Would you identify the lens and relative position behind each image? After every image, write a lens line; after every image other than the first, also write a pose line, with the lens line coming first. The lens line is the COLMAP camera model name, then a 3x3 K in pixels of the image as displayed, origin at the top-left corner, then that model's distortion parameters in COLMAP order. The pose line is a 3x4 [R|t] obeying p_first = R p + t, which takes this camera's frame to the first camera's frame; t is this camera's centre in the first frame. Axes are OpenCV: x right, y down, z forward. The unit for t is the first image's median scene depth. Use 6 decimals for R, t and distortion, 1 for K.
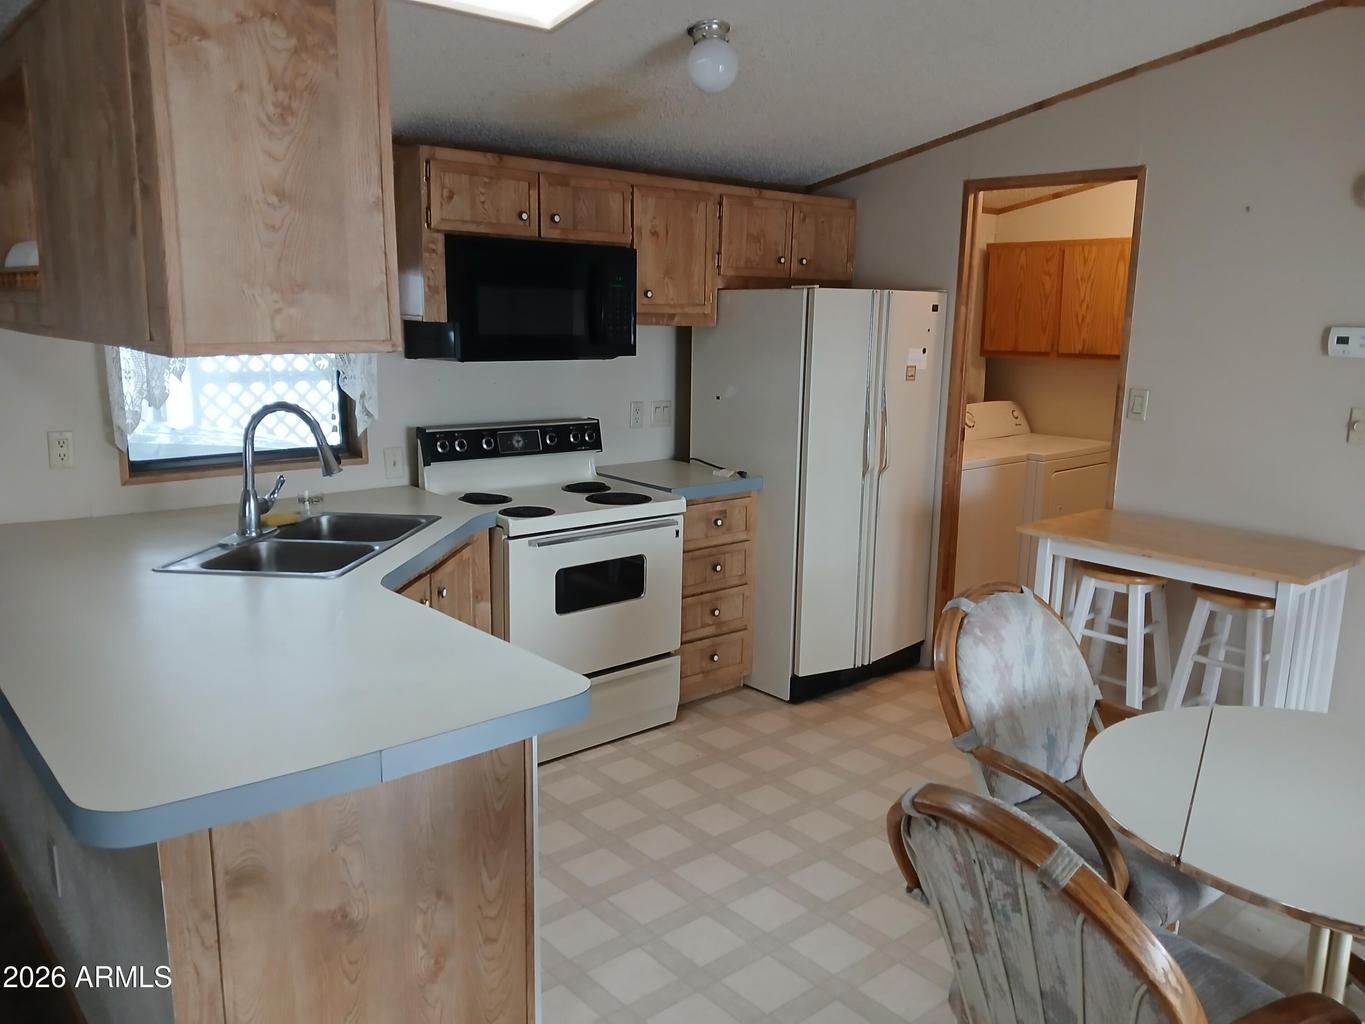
lens RADIAL K [[1032.2, 0, 682.5], [0, 1032.2, 512.0], [0, 0, 1]] dist [0.022138, -0.092672]
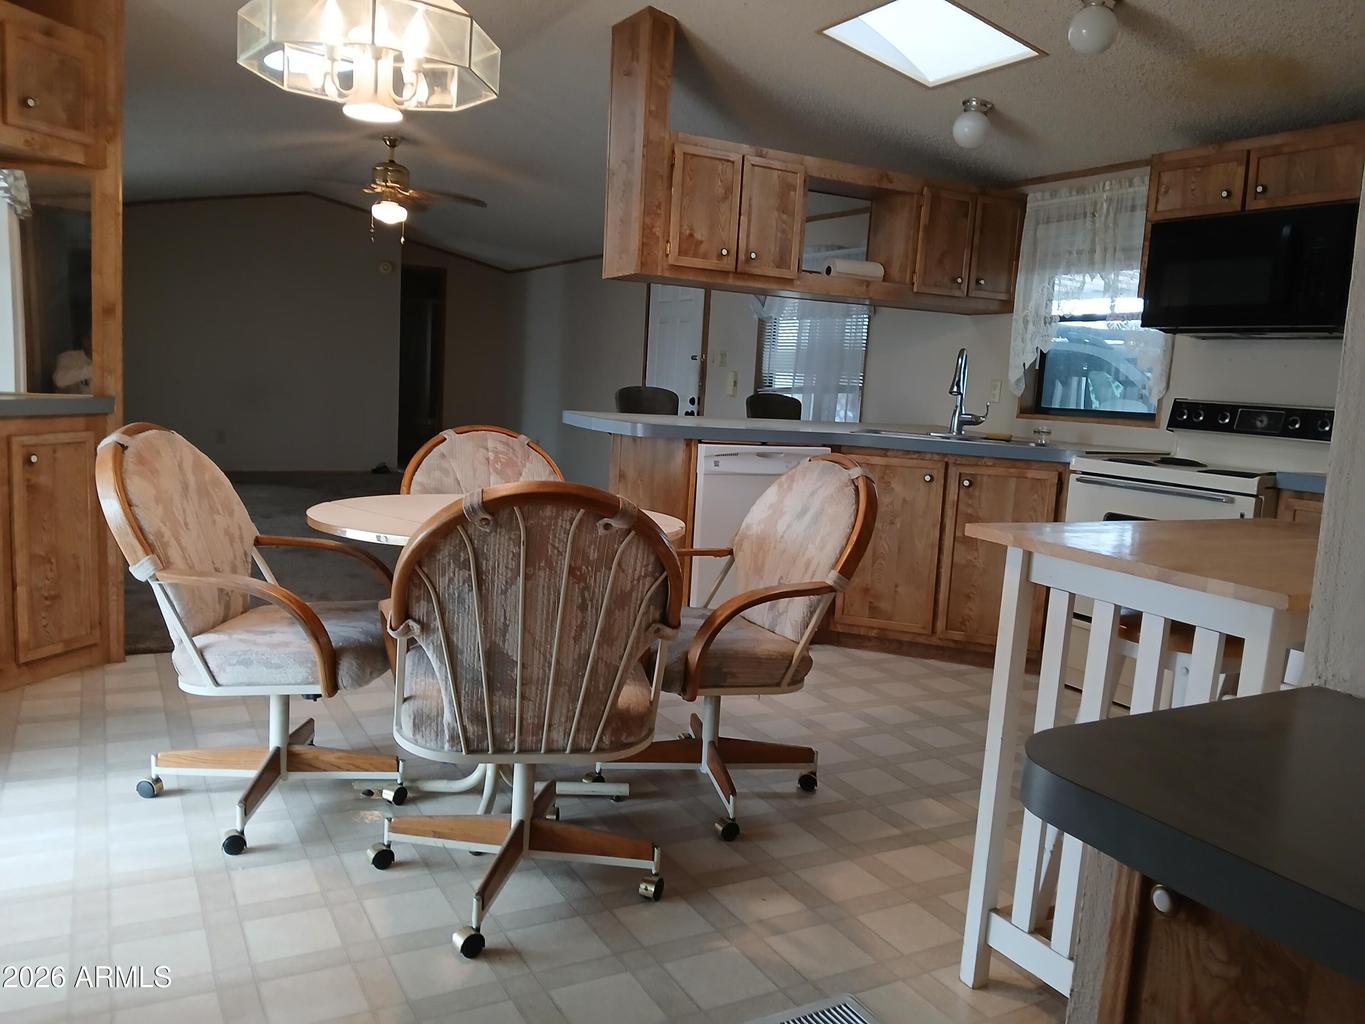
lens RADIAL K [[1032.2, 0, 682.5], [0, 1032.2, 512.0], [0, 0, 1]] dist [0.022138, -0.092672]
pose [[-0.212660, 0.092678, -0.972721, 0.984123], [-0.242189, 0.959429, 0.144360, 0.006108], [0.946636, 0.266282, -0.181587, 0.737660]]
